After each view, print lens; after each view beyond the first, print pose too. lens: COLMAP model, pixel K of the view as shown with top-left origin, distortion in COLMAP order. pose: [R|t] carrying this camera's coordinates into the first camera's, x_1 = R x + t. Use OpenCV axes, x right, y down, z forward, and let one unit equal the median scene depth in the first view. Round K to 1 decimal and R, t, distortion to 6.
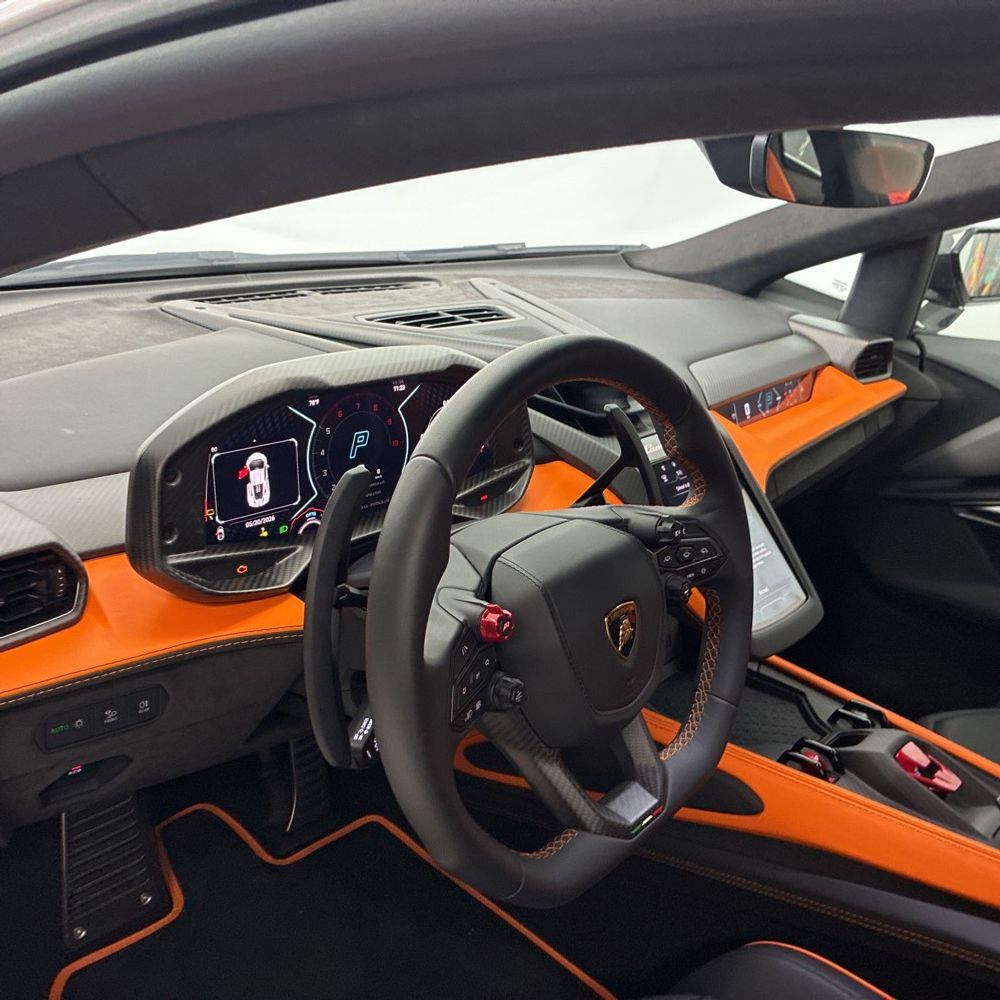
lens RADIAL K [[1045.8, 0, 487.2], [0, 1045.8, 512.0], [0, 0, 1]] dist [0.018149, 0.007310]
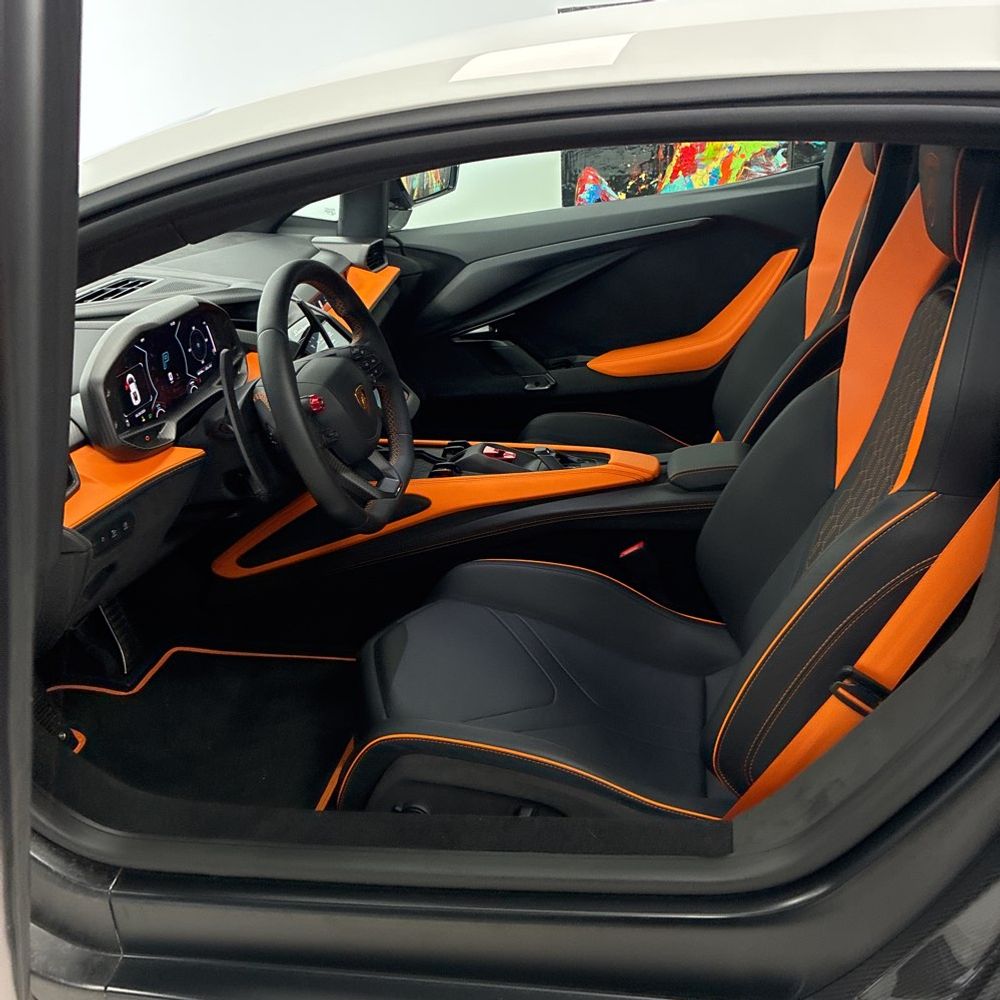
lens RADIAL K [[1045.8, 0, 487.2], [0, 1045.8, 512.0], [0, 0, 1]] dist [0.018149, 0.007310]
pose [[0.840439, -0.332296, 0.428068, -0.257676], [0.308023, 0.942844, 0.127149, 0.058138], [-0.445853, 0.024994, 0.894757, -0.394108]]
